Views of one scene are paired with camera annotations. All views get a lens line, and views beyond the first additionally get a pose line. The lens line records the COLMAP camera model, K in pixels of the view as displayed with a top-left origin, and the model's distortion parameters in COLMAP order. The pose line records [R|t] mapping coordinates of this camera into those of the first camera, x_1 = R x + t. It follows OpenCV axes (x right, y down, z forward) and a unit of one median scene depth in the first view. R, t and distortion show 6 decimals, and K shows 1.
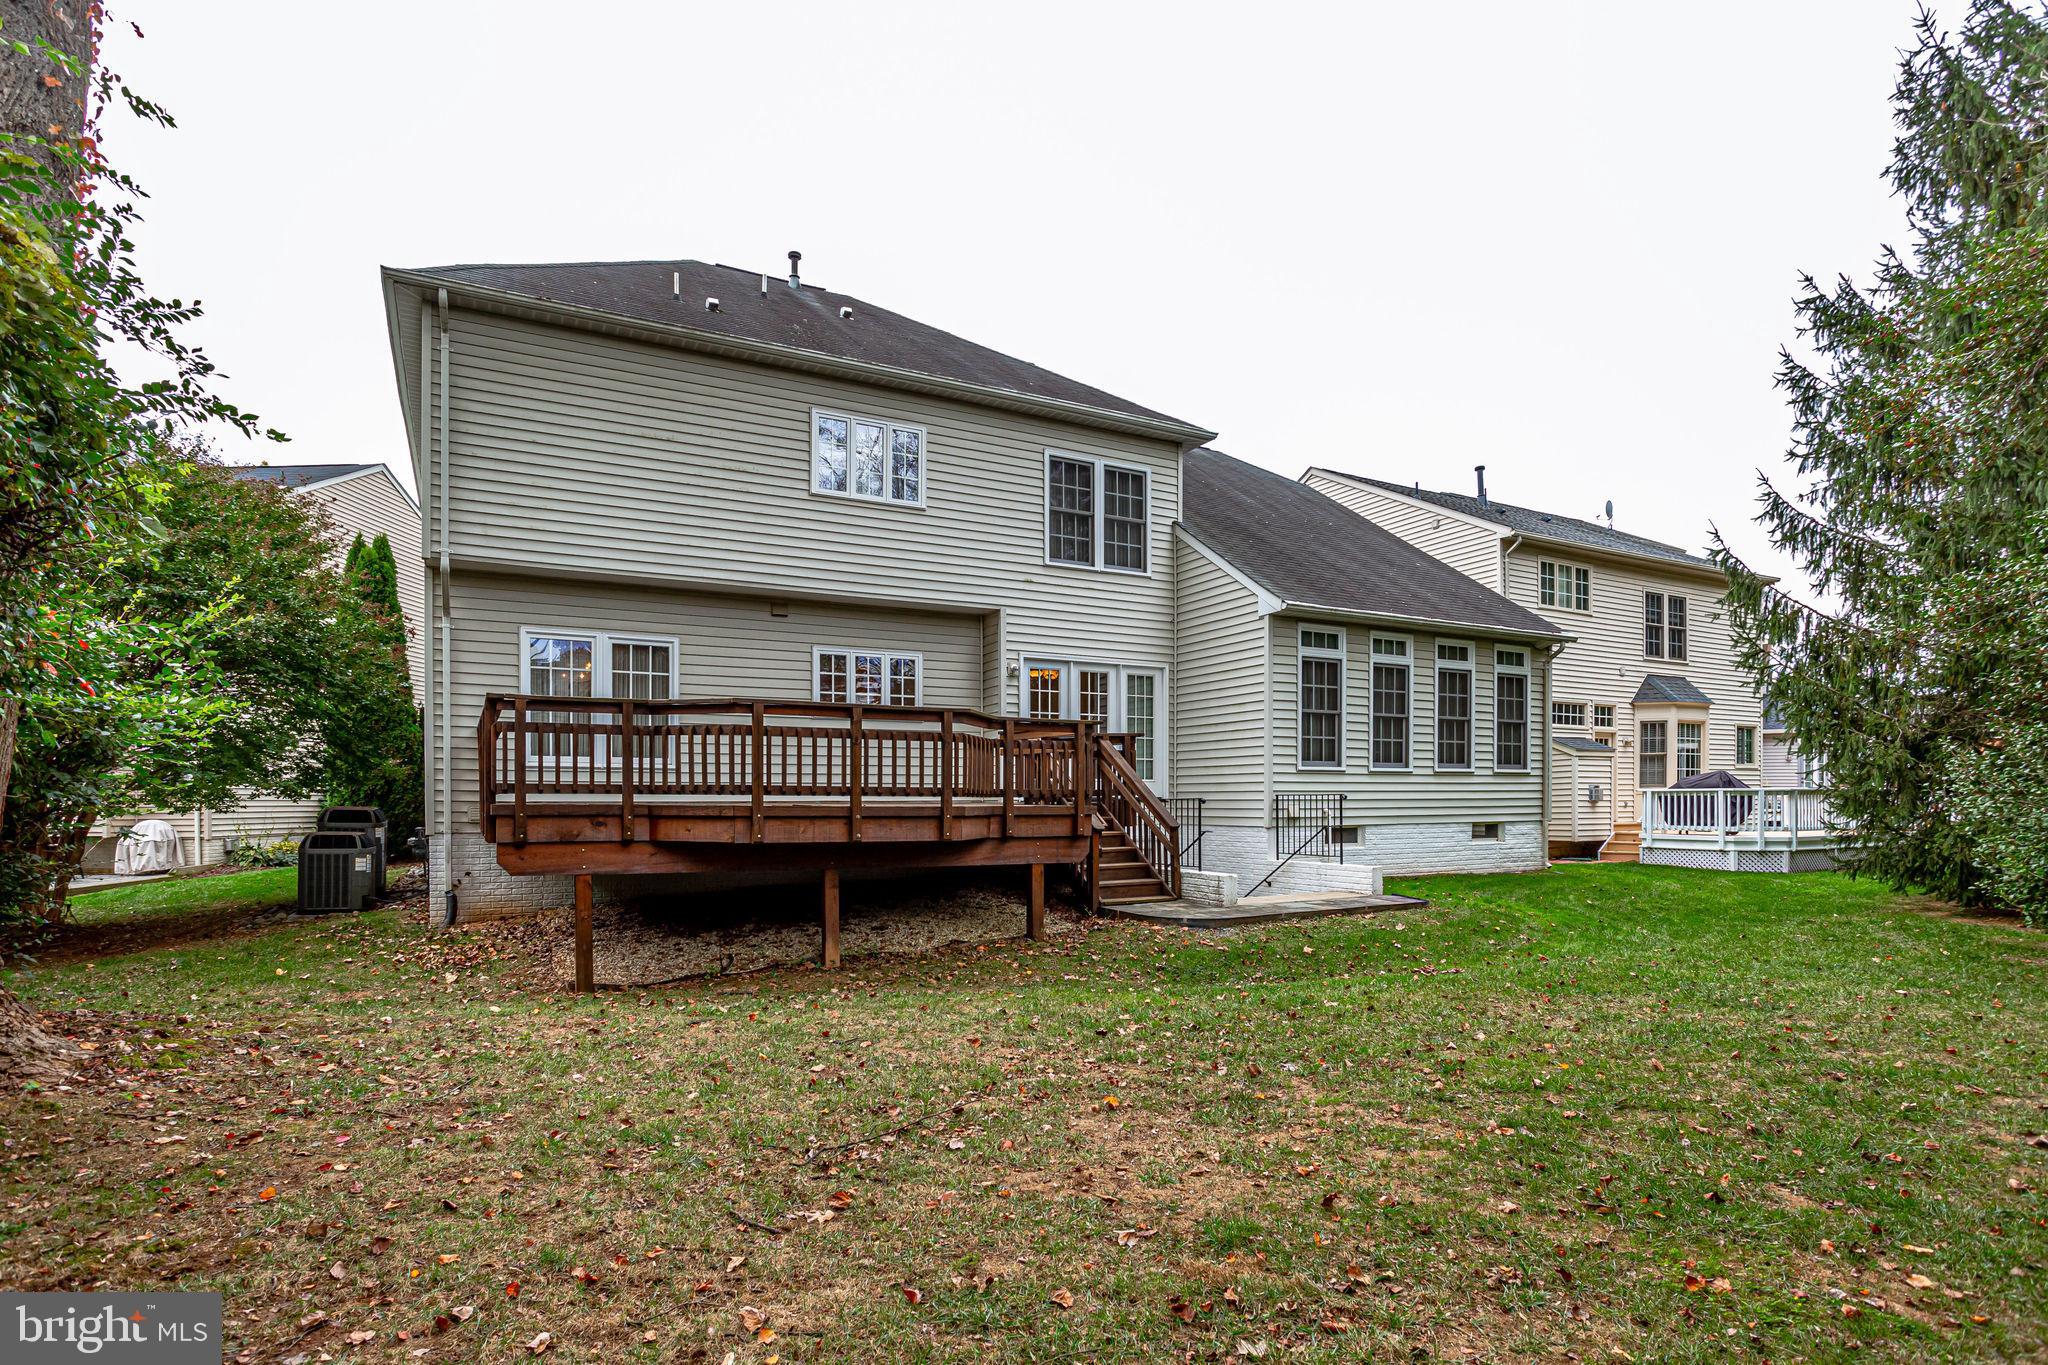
lens RADIAL K [[1033.3, 0, 966.8], [0, 1033.3, 786.4], [0, 0, 1]] dist [0.001864, 0.000144]
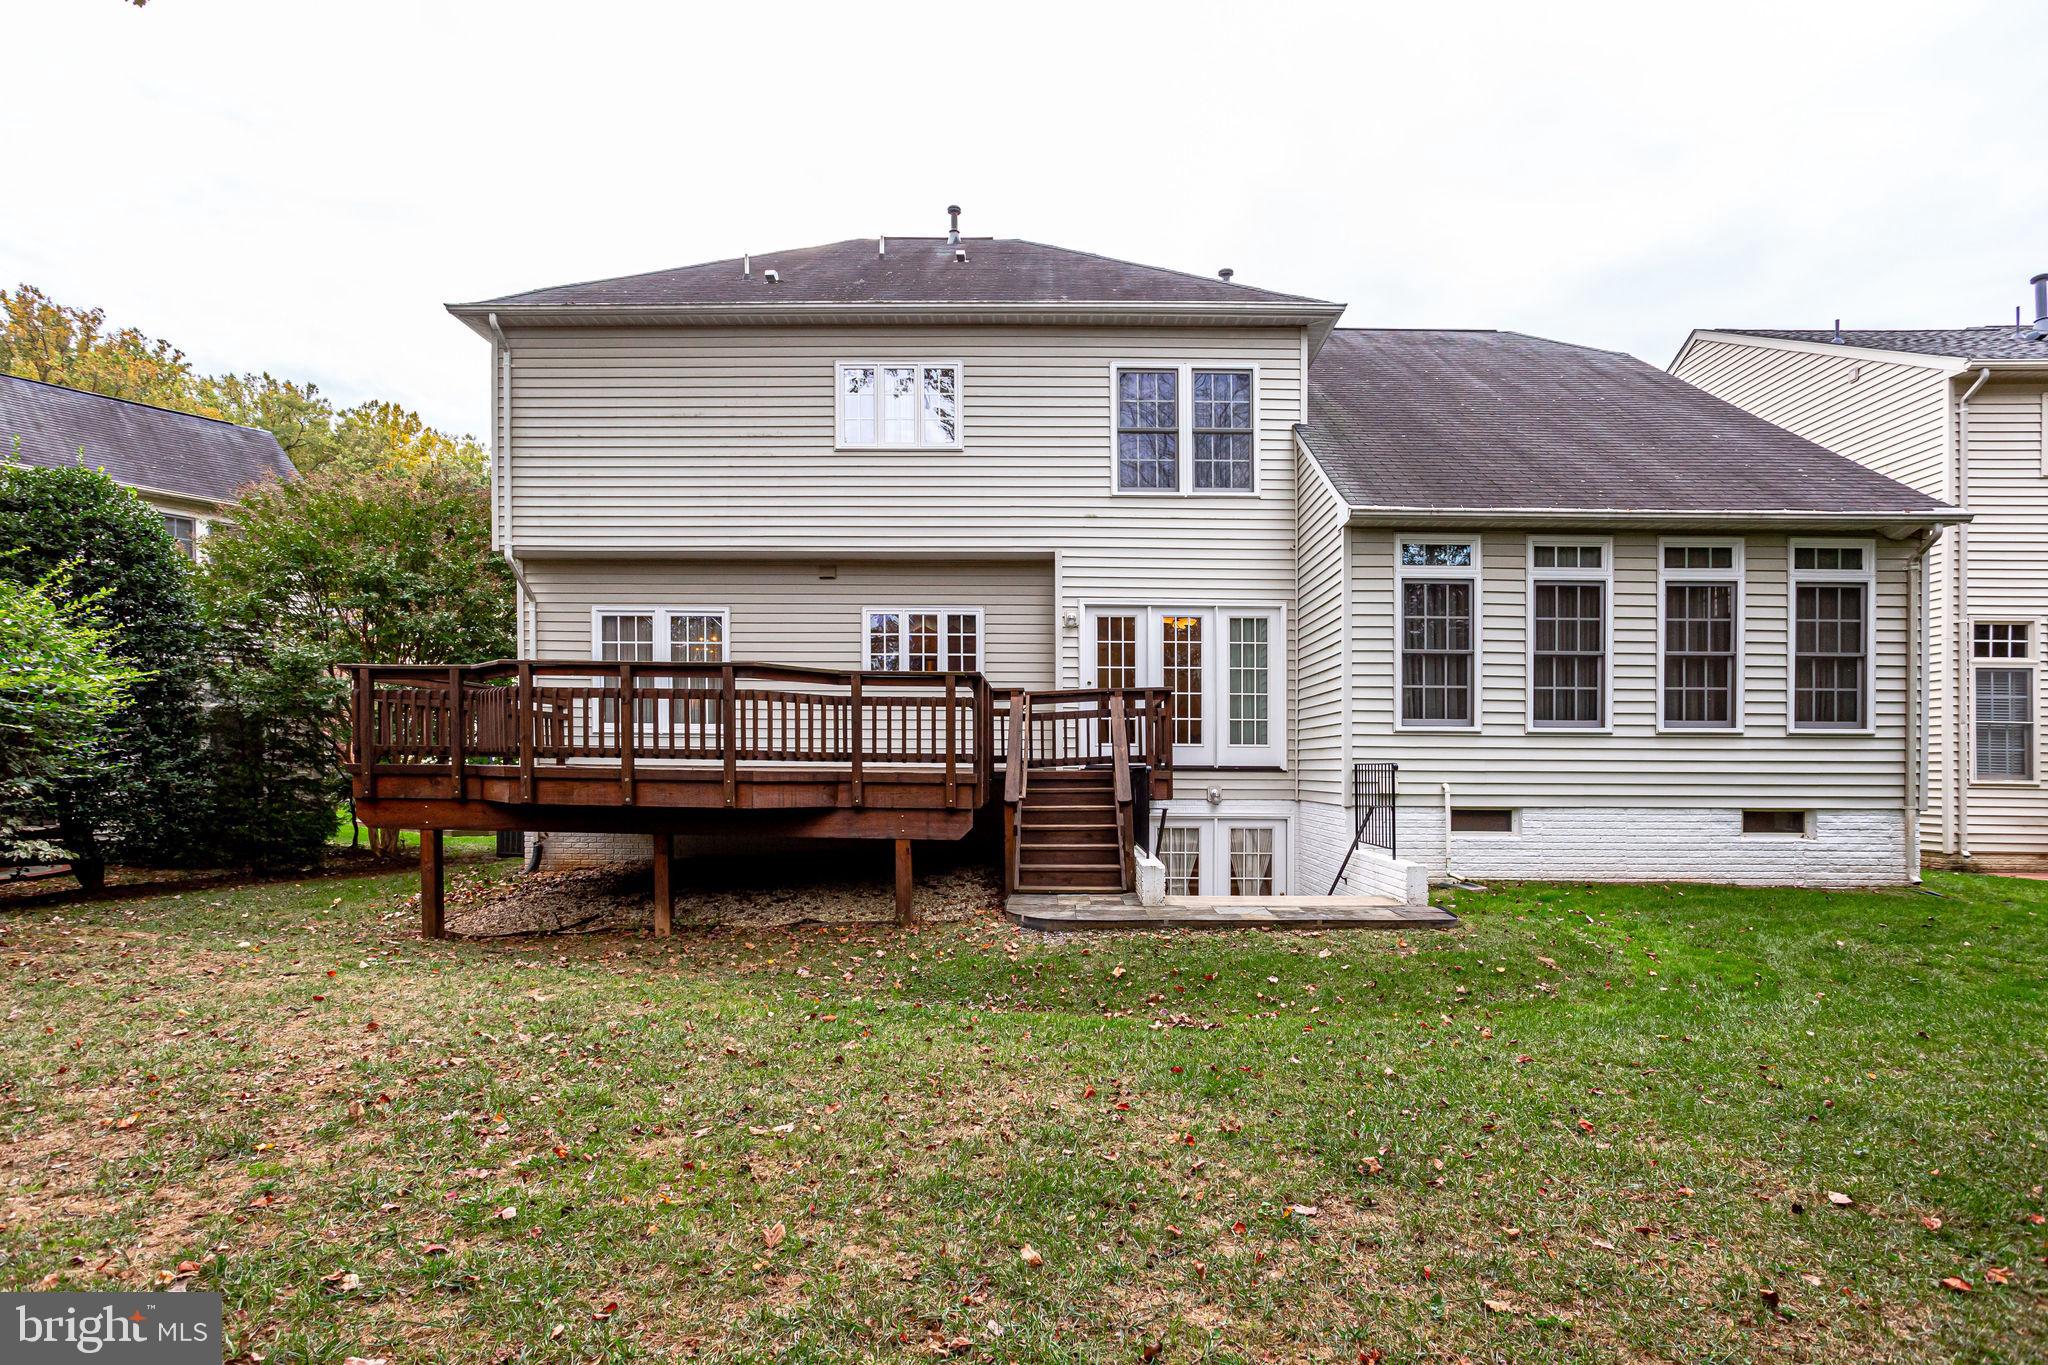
lens RADIAL K [[1014.3, 0, 1031.4], [0, 1014.3, 758.0], [0, 0, 1]] dist [-0.002279, 0.000534]
pose [[0.885512, 0.004979, -0.464589, 0.416169], [-0.003742, 0.999987, 0.003586, 0.001943], [0.464601, -0.001437, 0.885519, 0.220737]]
